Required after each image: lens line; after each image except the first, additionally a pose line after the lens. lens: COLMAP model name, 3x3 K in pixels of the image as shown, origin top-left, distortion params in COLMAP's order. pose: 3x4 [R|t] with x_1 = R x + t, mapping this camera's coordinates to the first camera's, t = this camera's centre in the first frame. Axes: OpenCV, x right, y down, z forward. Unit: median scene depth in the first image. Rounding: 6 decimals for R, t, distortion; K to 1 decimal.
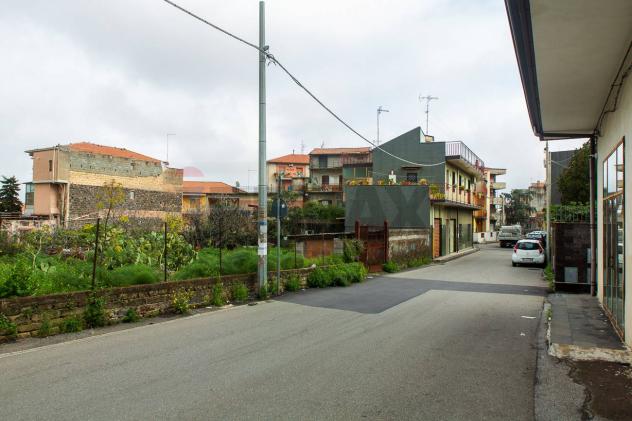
lens RADIAL K [[436.2, 0, 314.5], [0, 436.2, 212.5], [0, 0, 1]] dist [0.012131, 0.001163]
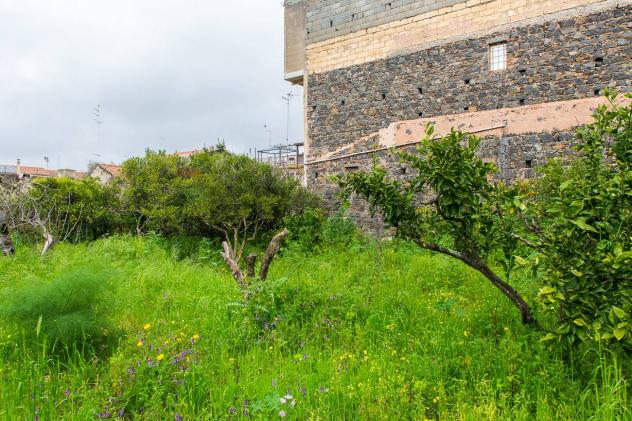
lens RADIAL K [[436.2, 0, 319.4], [0, 436.2, 207.7], [0, 0, 1]] dist [0.012131, 0.001163]
pose [[-0.110558, -0.027152, -0.993499, -0.127926], [0.015858, 0.999451, -0.029079, 0.064832], [0.993743, -0.018970, -0.110067, 0.926109]]
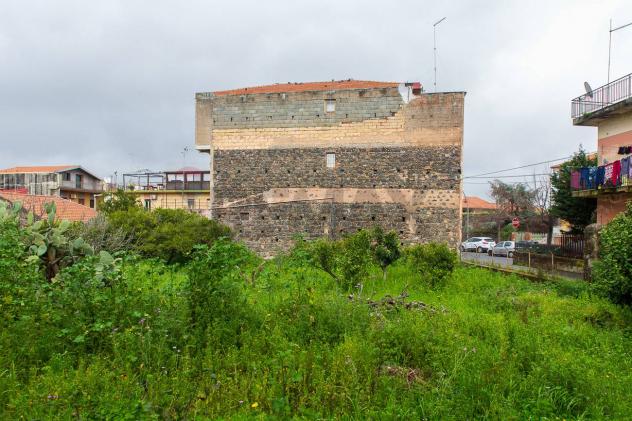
lens RADIAL K [[436.2, 0, 339.9], [0, 436.2, 228.6], [0, 0, 1]] dist [0.012131, 0.001163]
pose [[0.308181, -0.000464, -0.951328, 0.087689], [0.007034, 0.999974, 0.001791, 0.042445], [0.951302, -0.007244, 0.308176, 0.858507]]
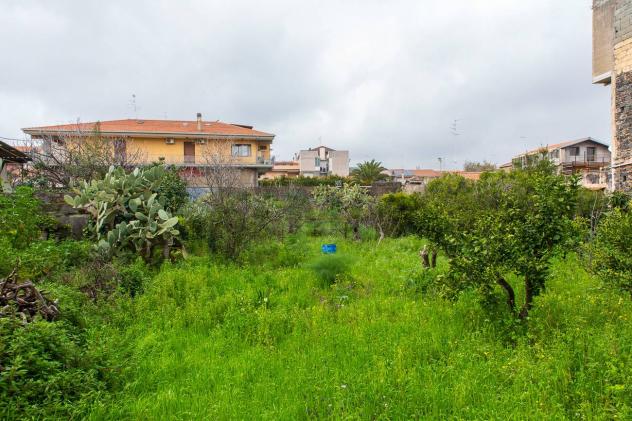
lens RADIAL K [[436.2, 0, 317.3], [0, 436.2, 213.3], [0, 0, 1]] dist [0.012131, 0.001163]
pose [[-0.817184, 0.003069, -0.576369, -0.081286], [0.006745, 0.999968, -0.004238, 0.055056], [0.576337, -0.007351, -0.817179, 1.030953]]
